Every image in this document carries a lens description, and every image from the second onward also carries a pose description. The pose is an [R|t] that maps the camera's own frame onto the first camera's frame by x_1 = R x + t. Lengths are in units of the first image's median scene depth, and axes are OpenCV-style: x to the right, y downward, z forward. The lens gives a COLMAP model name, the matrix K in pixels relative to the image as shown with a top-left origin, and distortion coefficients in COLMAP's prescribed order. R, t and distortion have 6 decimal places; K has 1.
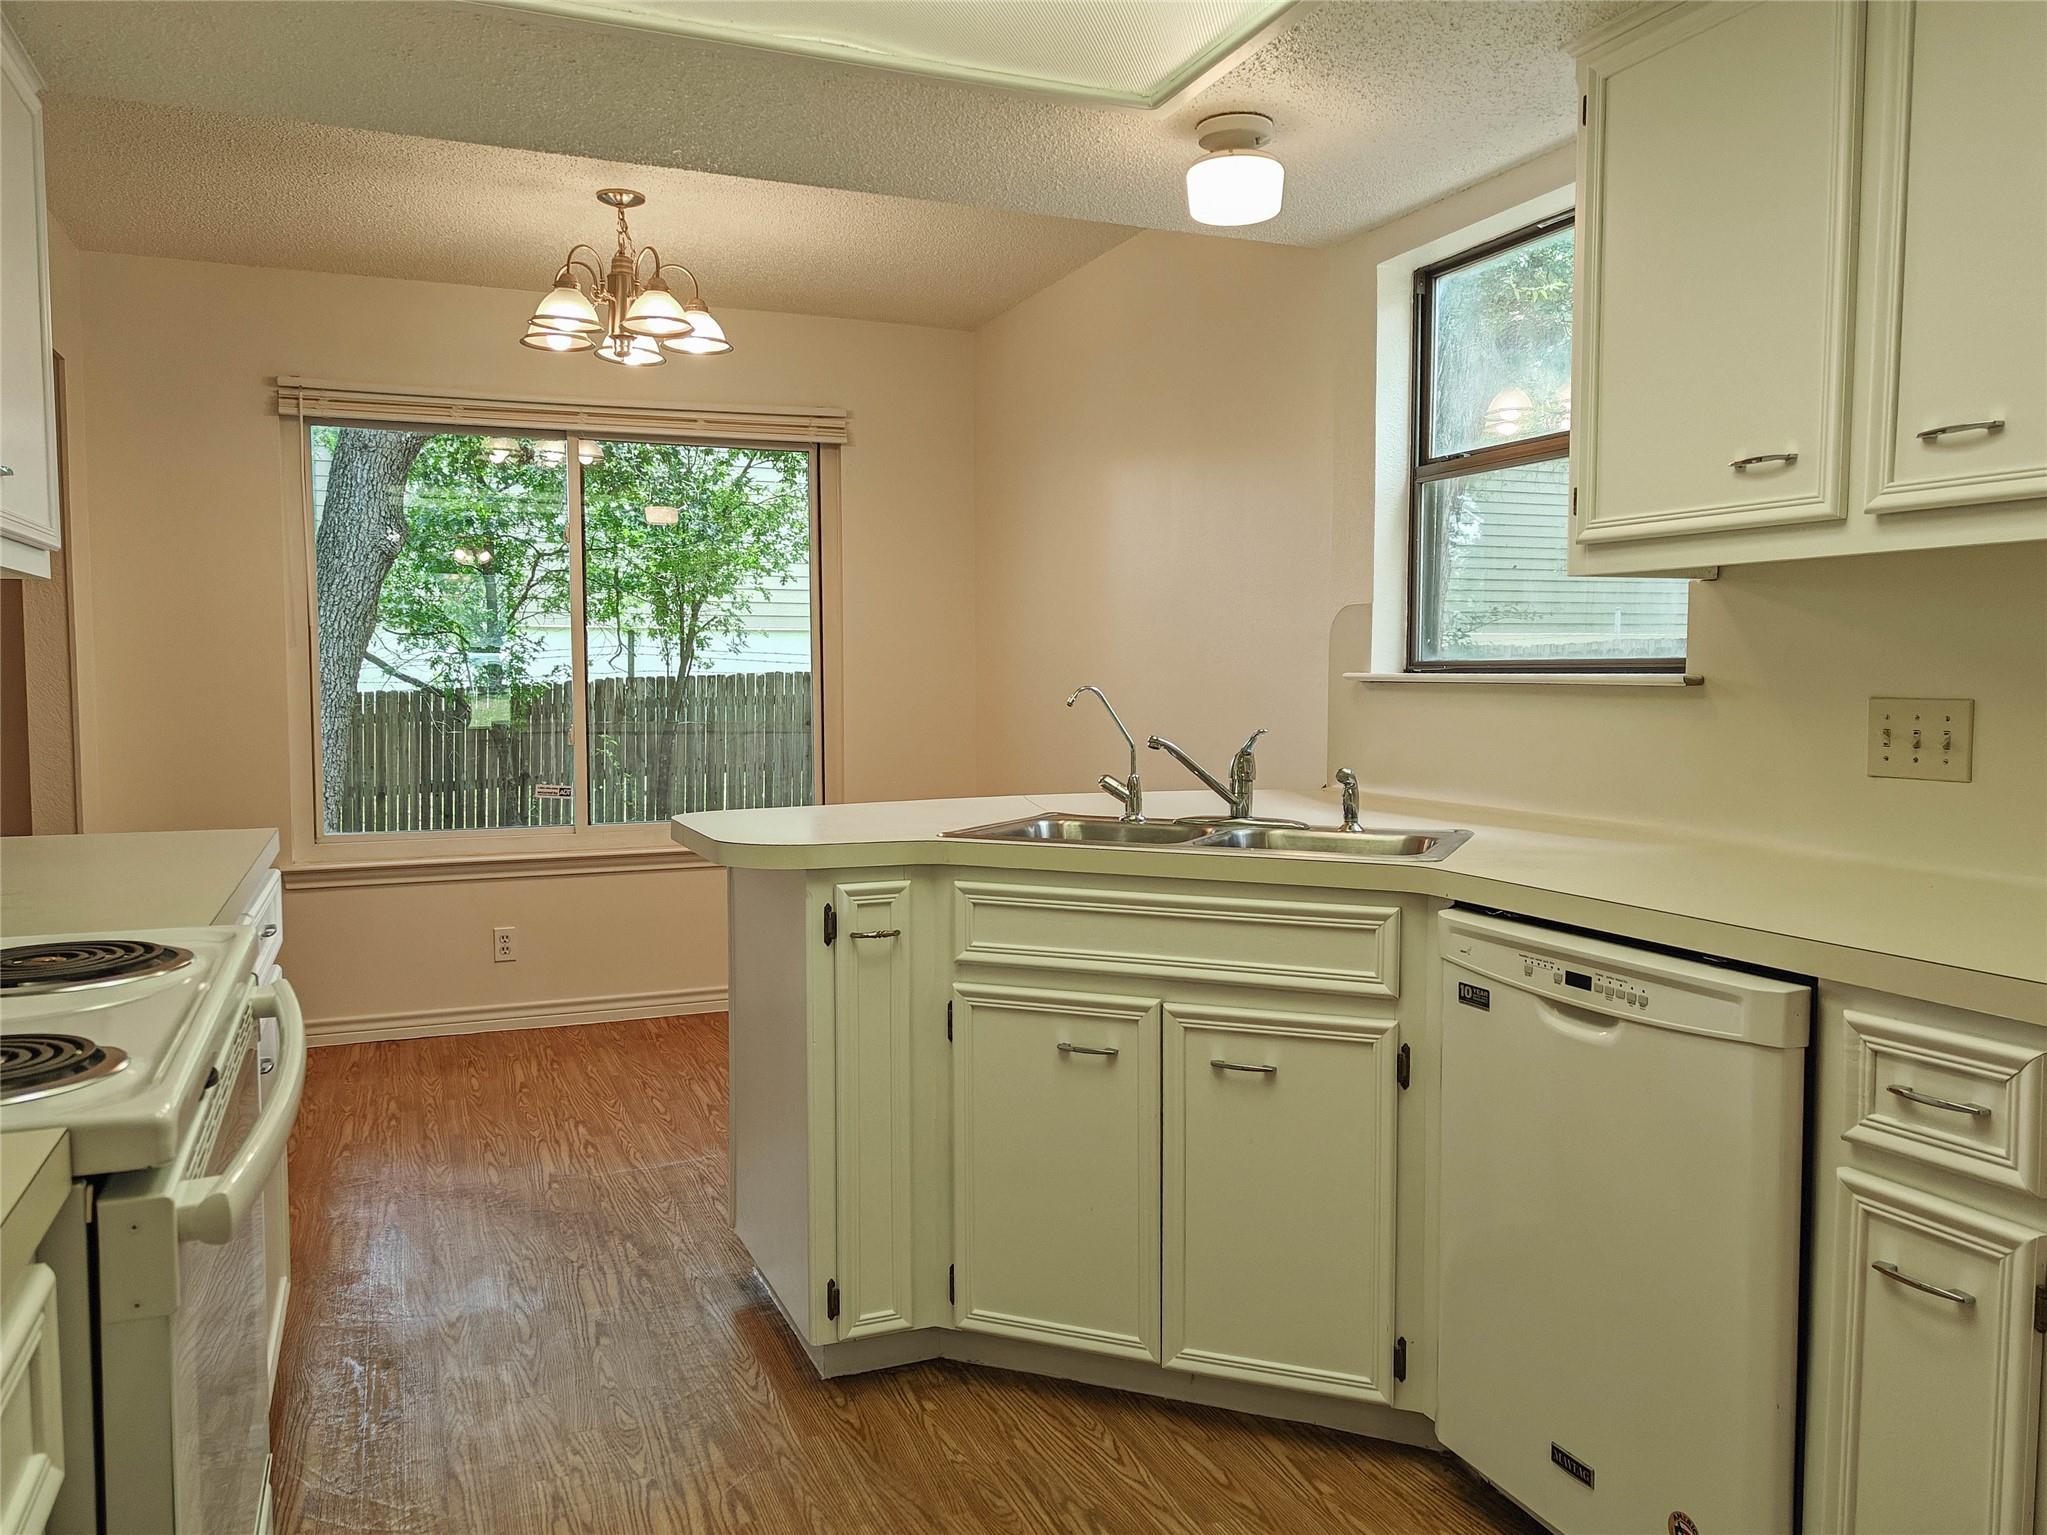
lens RADIAL K [[1574.0, 0, 1038.5], [0, 1574.0, 765.0], [0, 0, 1]] dist [0.026287, -0.012510]
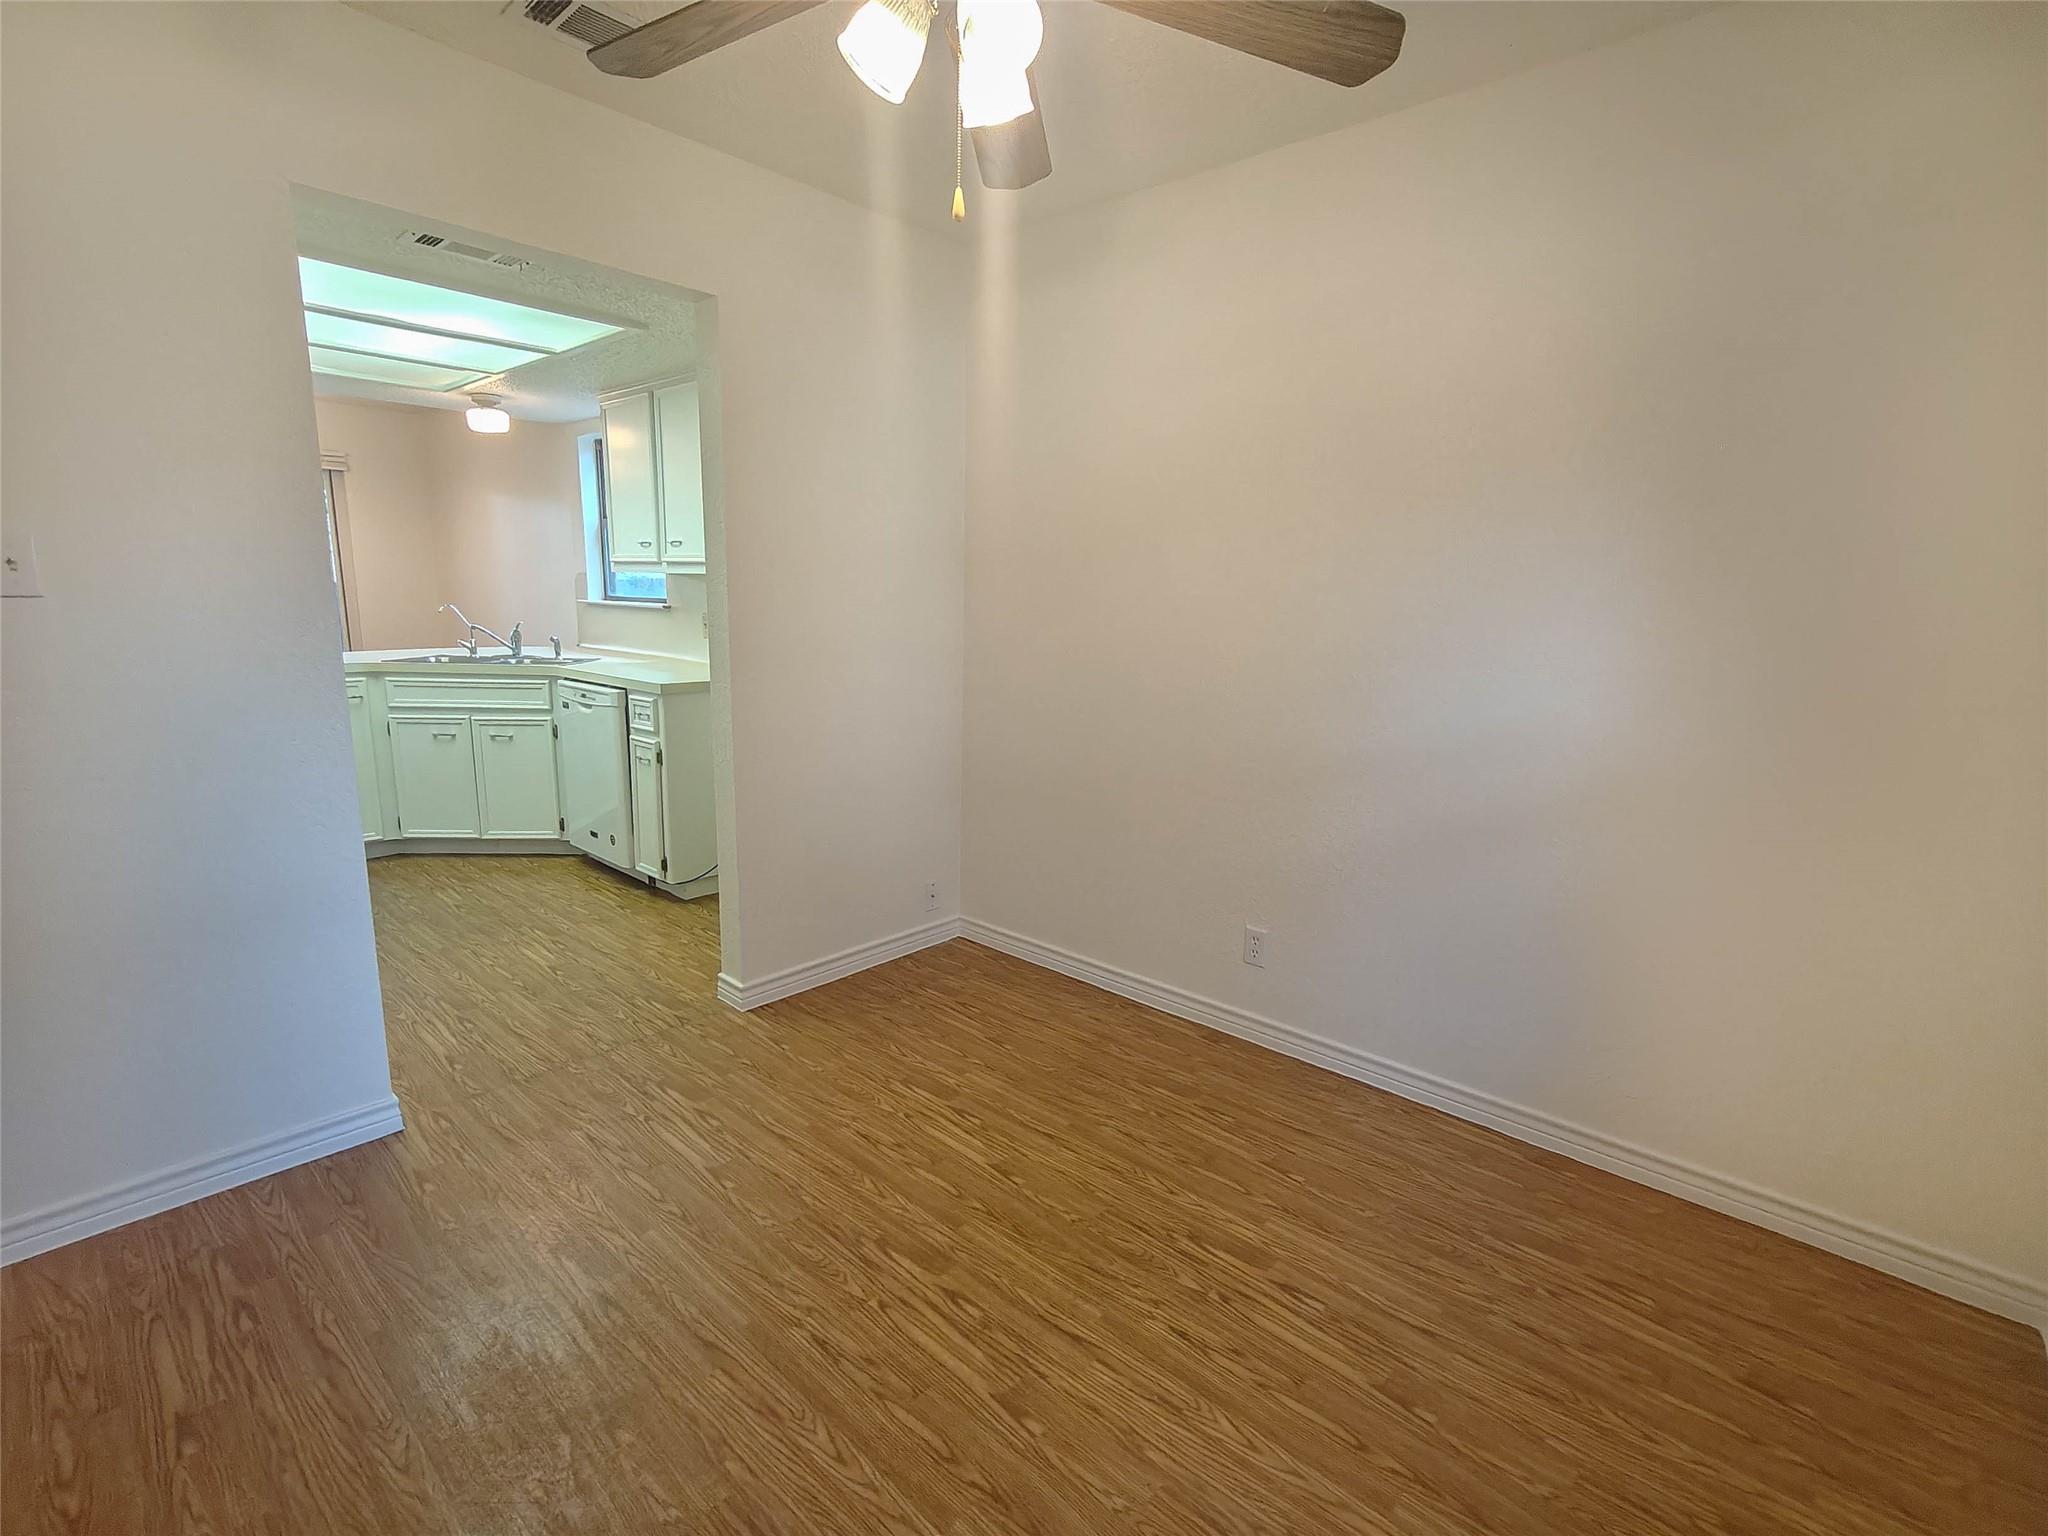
lens RADIAL K [[958.8, 0, 1018.9], [0, 958.8, 771.3], [0, 0, 1]] dist [0.005801, -0.000354]
pose [[0.905281, -0.061921, 0.420277, 0.231994], [0.006079, 0.991107, 0.132930, 0.019112], [-0.424771, -0.117784, 0.897606, -0.995345]]
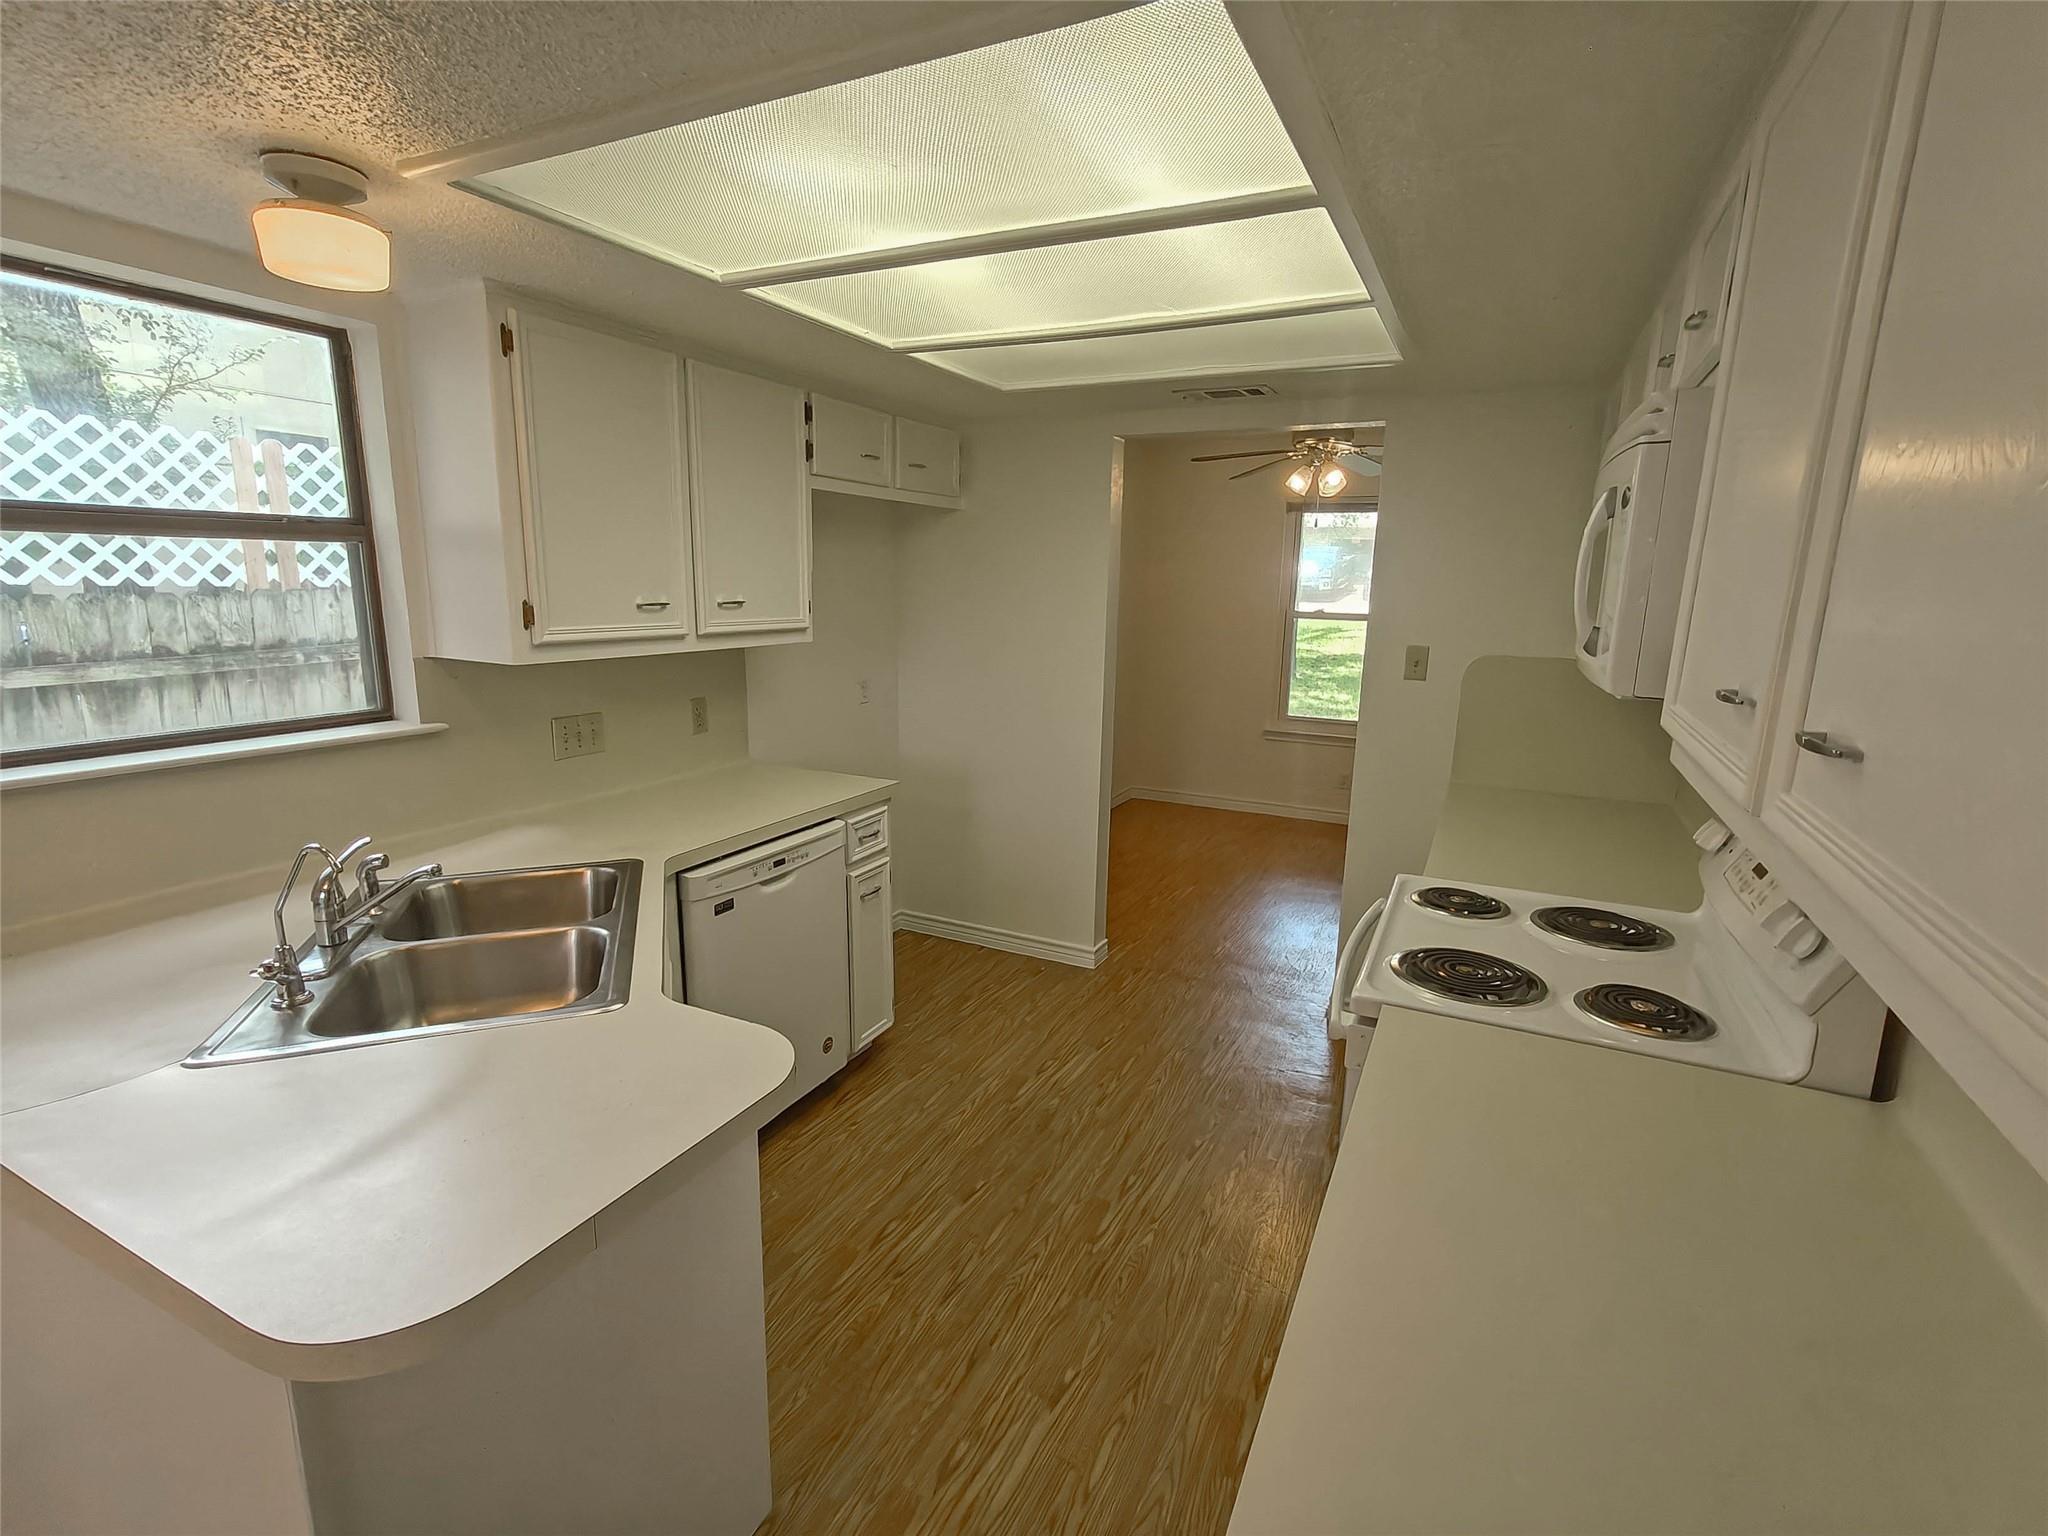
lens RADIAL K [[958.8, 0, 998.1], [0, 958.8, 761.1], [0, 0, 1]] dist [0.005801, -0.000354]
pose [[-0.637143, -0.151212, 0.755767, -0.813673], [0.039897, 0.972781, 0.228267, -0.284255], [-0.769712, 0.175591, -0.613768, 1.587351]]
